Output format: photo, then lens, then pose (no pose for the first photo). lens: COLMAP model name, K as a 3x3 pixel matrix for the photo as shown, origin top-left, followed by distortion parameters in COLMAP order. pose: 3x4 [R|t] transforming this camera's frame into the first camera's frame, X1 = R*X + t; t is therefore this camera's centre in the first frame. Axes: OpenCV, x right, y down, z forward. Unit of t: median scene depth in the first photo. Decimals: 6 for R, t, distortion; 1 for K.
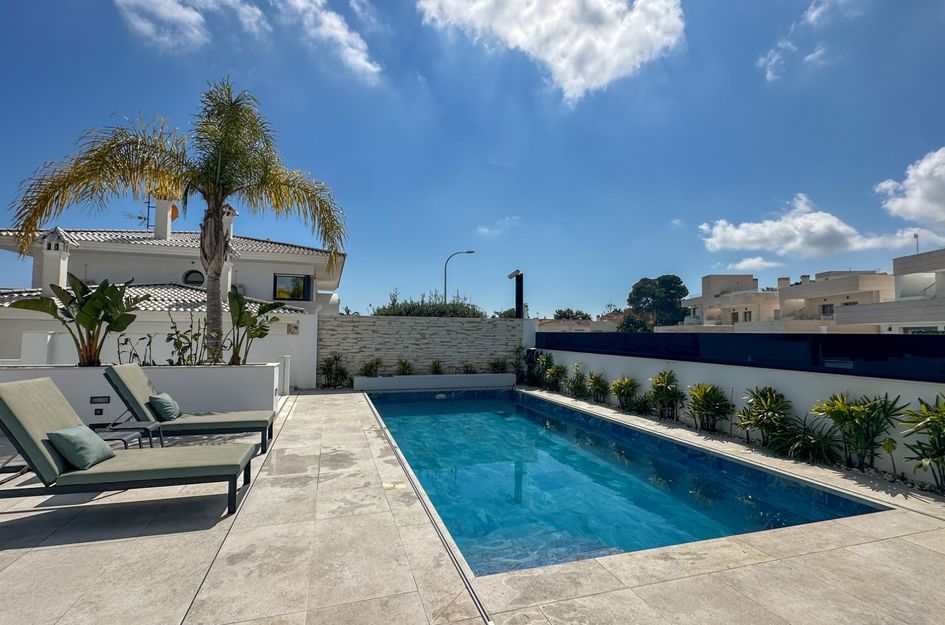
lens RADIAL K [[442.4, 0, 475.9], [0, 442.4, 314.0], [0, 0, 1]] dist [-0.000994, 0.000119]
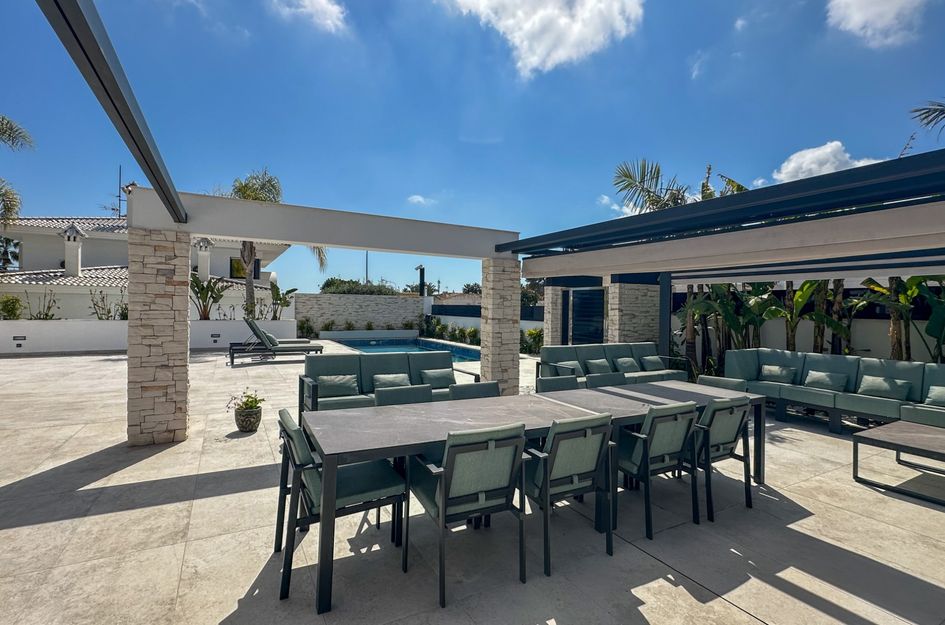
lens RADIAL K [[442.4, 0, 478.4], [0, 442.4, 311.7], [0, 0, 1]] dist [-0.000994, 0.000119]
pose [[0.979368, 0.002549, 0.202069, -0.028925], [-0.014035, 0.998364, 0.055430, -0.030233], [-0.201597, -0.057123, 0.977801, -0.736294]]
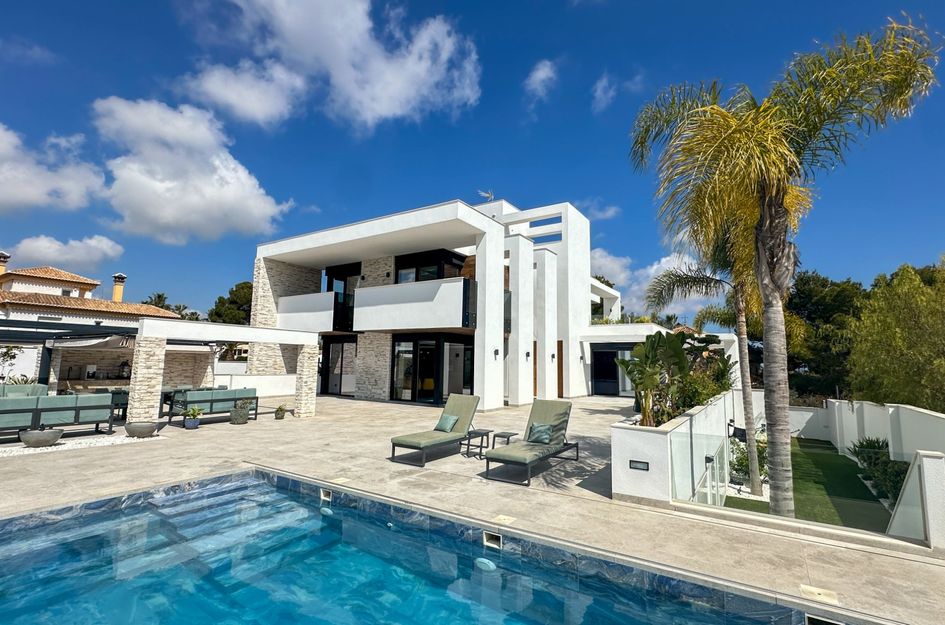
lens RADIAL K [[442.4, 0, 473.2], [0, 442.4, 309.5], [0, 0, 1]] dist [-0.000994, 0.000119]
pose [[-0.782029, -0.101110, -0.614985, 0.167257], [-0.000375, 0.986829, -0.161767, 0.024133], [0.623242, -0.126276, -0.771767, 0.948461]]
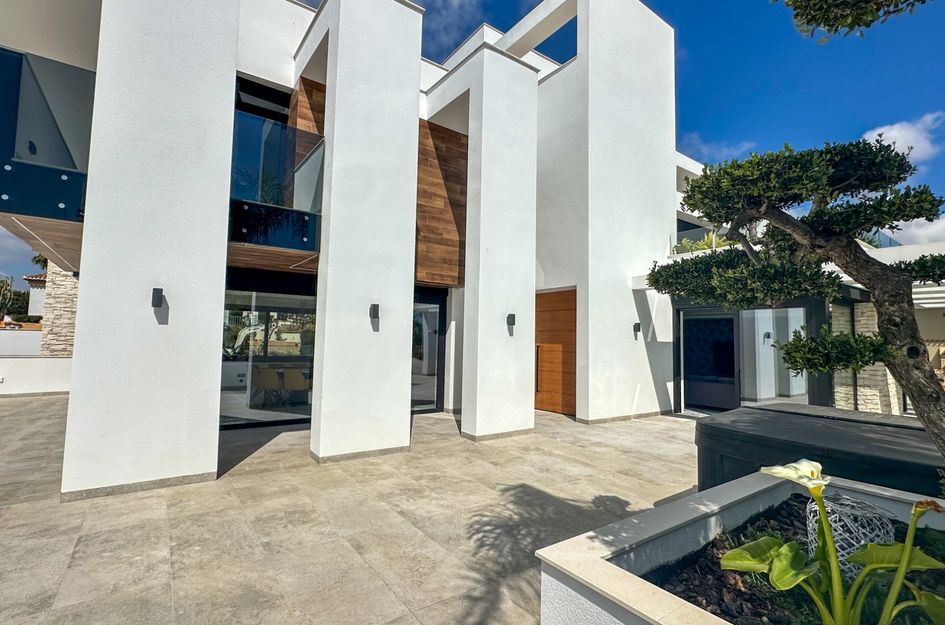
lens RADIAL K [[442.4, 0, 473.2], [0, 442.4, 310.7], [0, 0, 1]] dist [-0.000994, 0.000119]
pose [[-0.952611, -0.052257, -0.299670, -0.907033], [-0.019029, 0.993441, -0.112749, -0.013148], [0.303596, -0.101703, -0.947357, 0.403644]]
